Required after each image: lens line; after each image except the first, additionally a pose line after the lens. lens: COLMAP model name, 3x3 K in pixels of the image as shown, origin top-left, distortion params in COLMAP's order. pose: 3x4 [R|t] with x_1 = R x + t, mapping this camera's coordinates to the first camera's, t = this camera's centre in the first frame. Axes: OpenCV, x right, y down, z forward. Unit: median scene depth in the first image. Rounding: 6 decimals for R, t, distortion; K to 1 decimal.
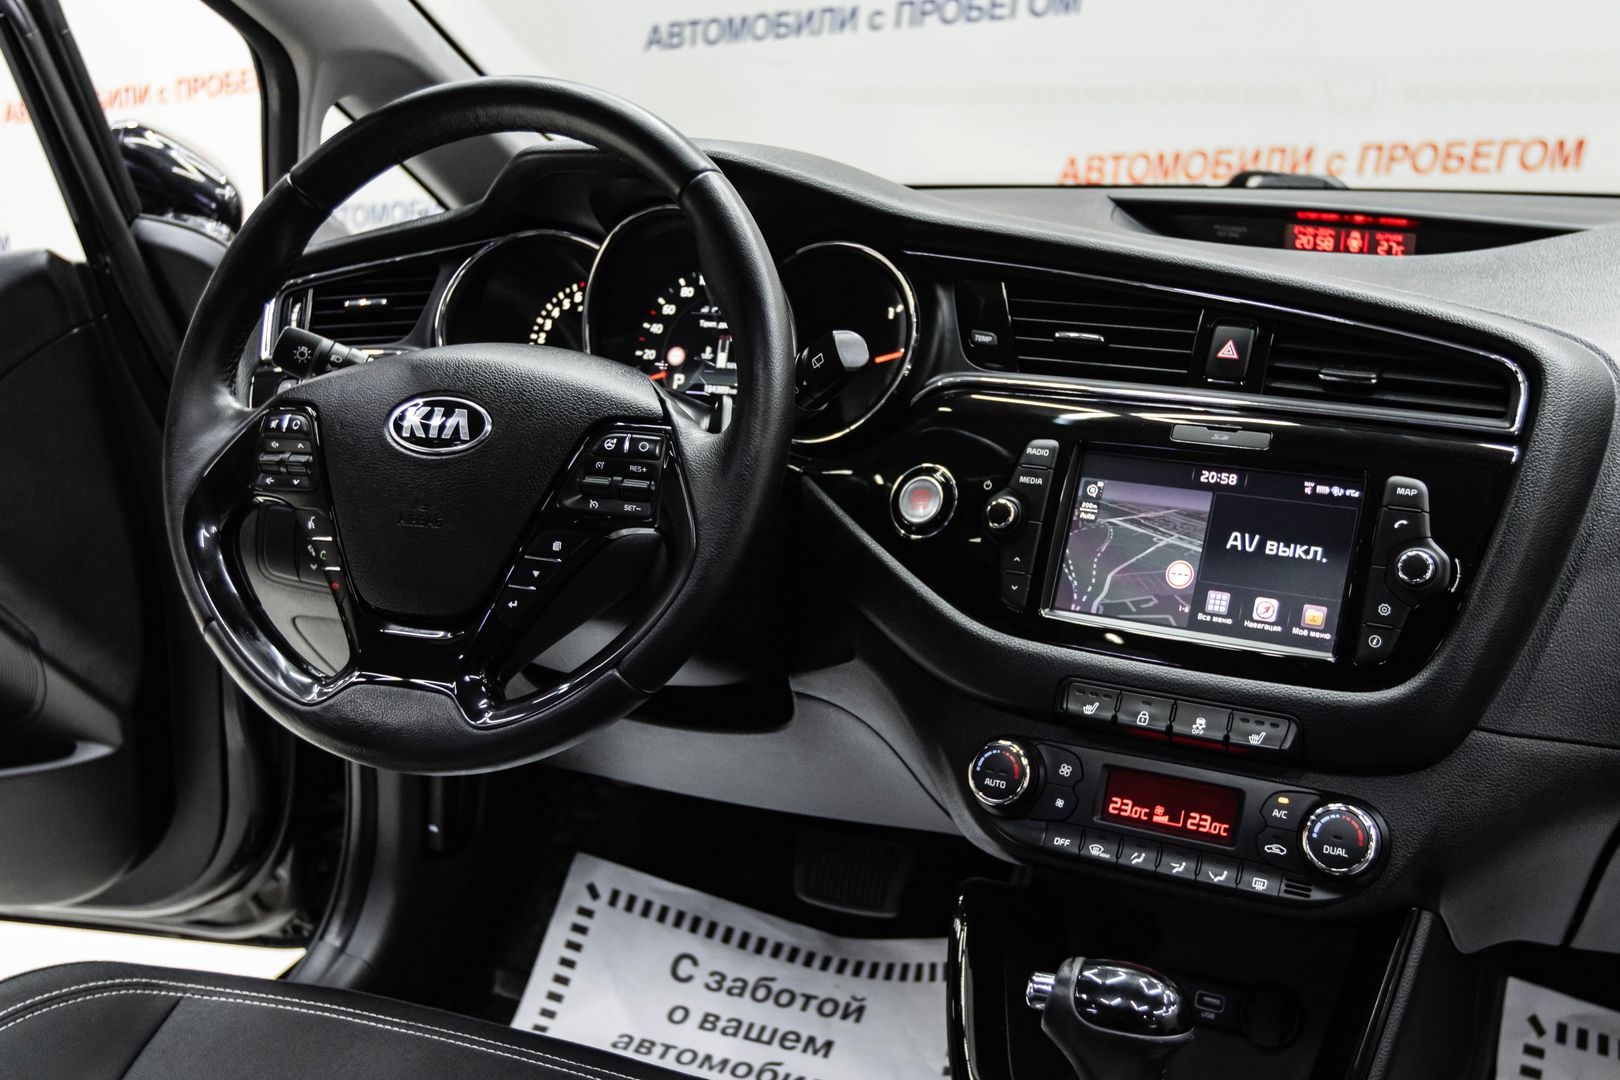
lens RADIAL K [[1679.9, 0, 810.0], [0, 1679.9, 540.0], [0, 0, 1]] dist [0.008102, -0.002243]
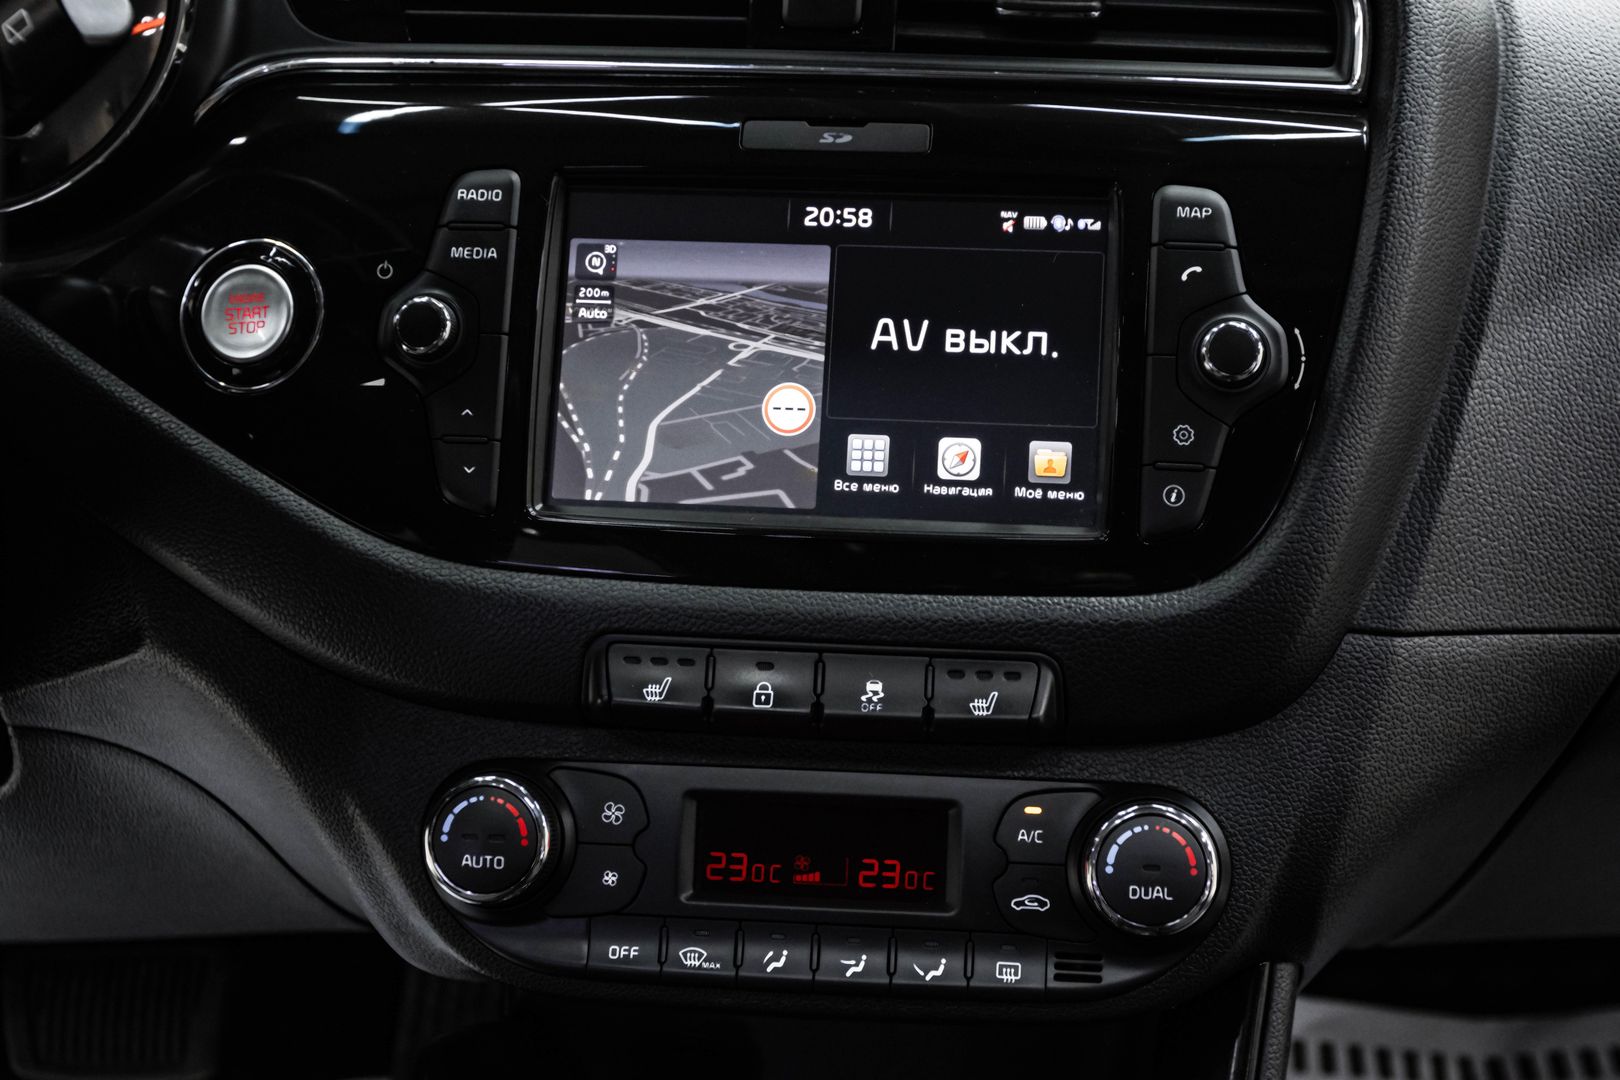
lens RADIAL K [[2471.1, 0, 810.0], [0, 2471.1, 540.0], [0, 0, 1]] dist [-0.019309, -0.056856]
pose [[0.927652, -0.123718, 0.352356, -0.047300], [0.097608, 0.991056, 0.091000, -0.008171], [-0.360463, -0.050024, 0.931431, 0.281958]]
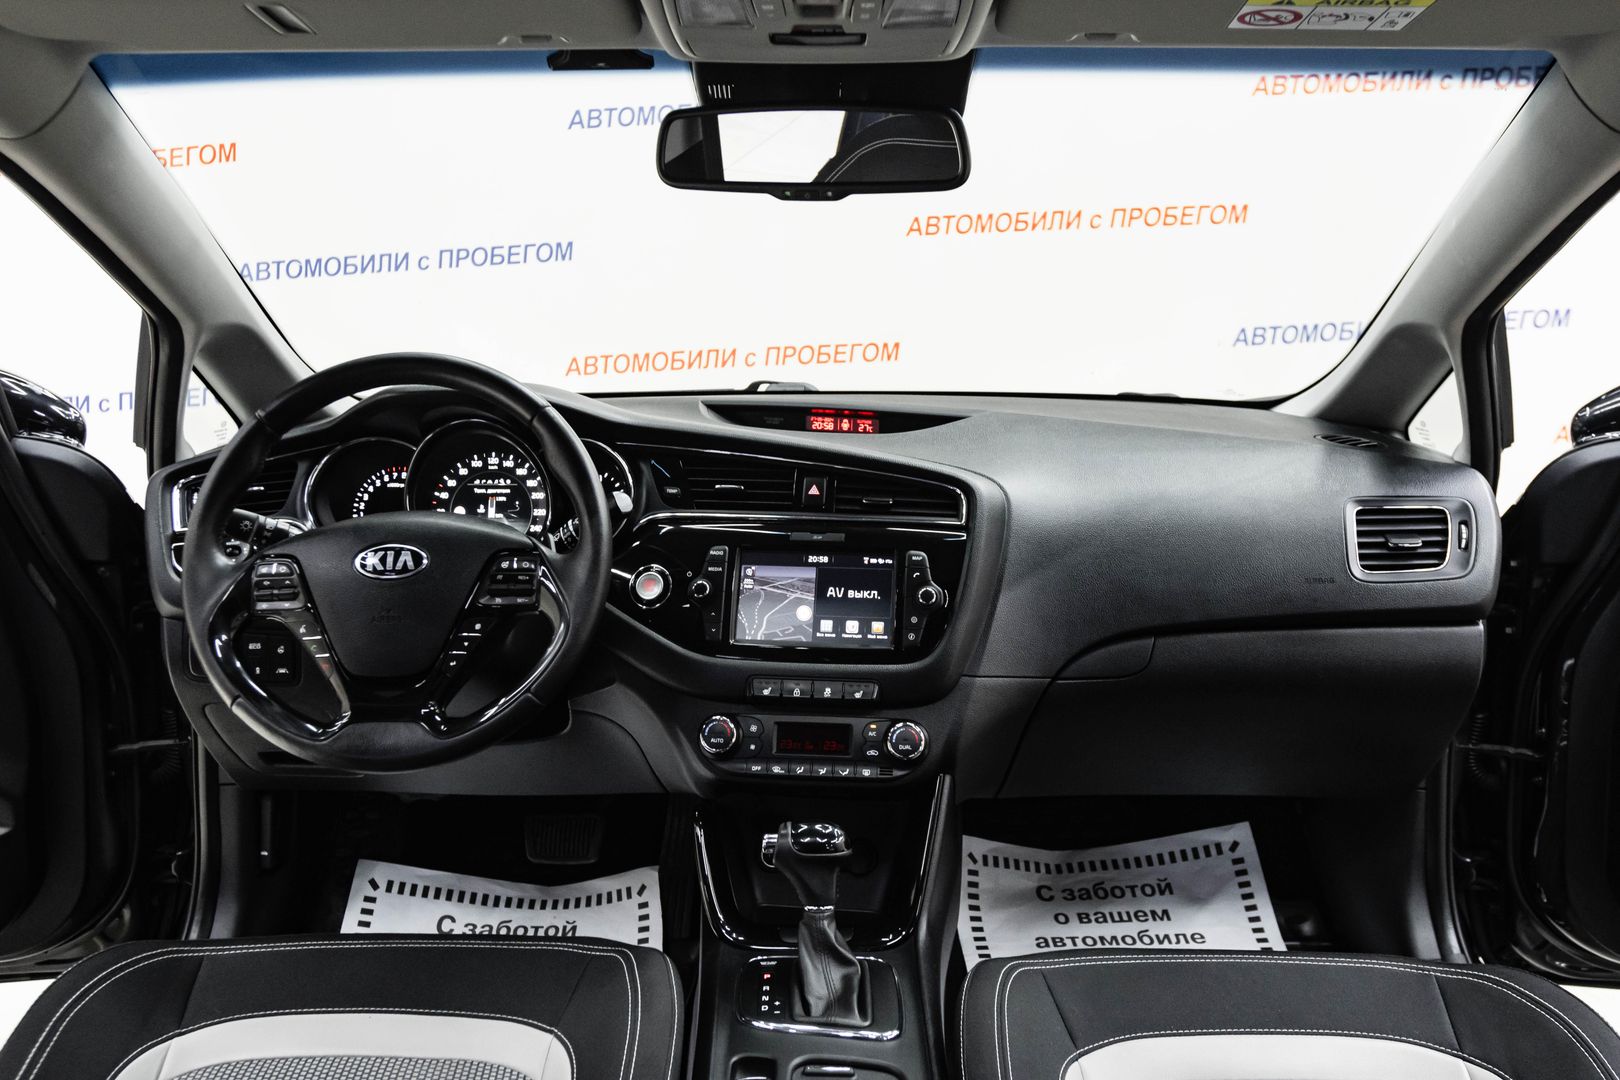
lens RADIAL K [[1287.9, 0, 803.6], [0, 1287.9, 534.2], [0, 0, 1]] dist [-0.001829, 0.011681]
pose [[0.928379, -0.068006, 0.365358, -0.285921], [0.095238, 0.993820, -0.057015, 0.014831], [-0.359223, 0.087728, 0.929119, -0.311803]]
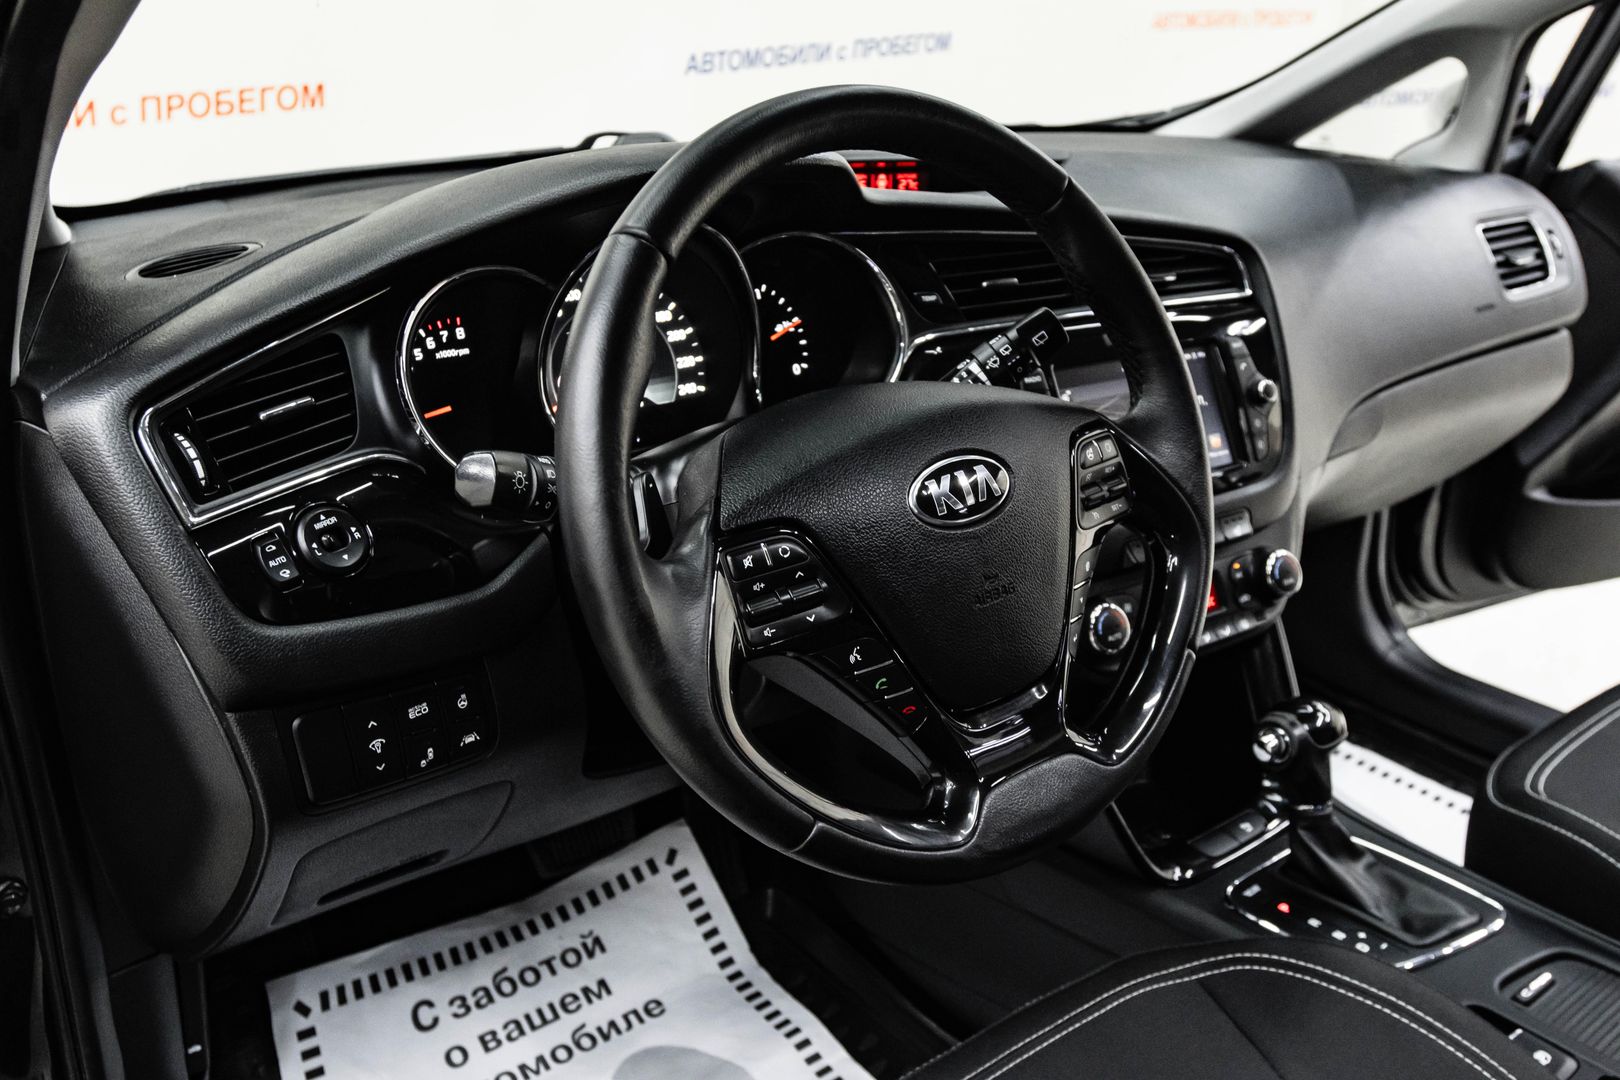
lens RADIAL K [[1287.9, 0, 803.6], [0, 1287.9, 534.2], [0, 0, 1]] dist [-0.001829, 0.011681]
pose [[0.512581, -0.319587, 0.796947, -0.766258], [0.228598, 0.945447, 0.232108, -0.211034], [-0.827650, 0.063206, 0.557675, 0.648248]]
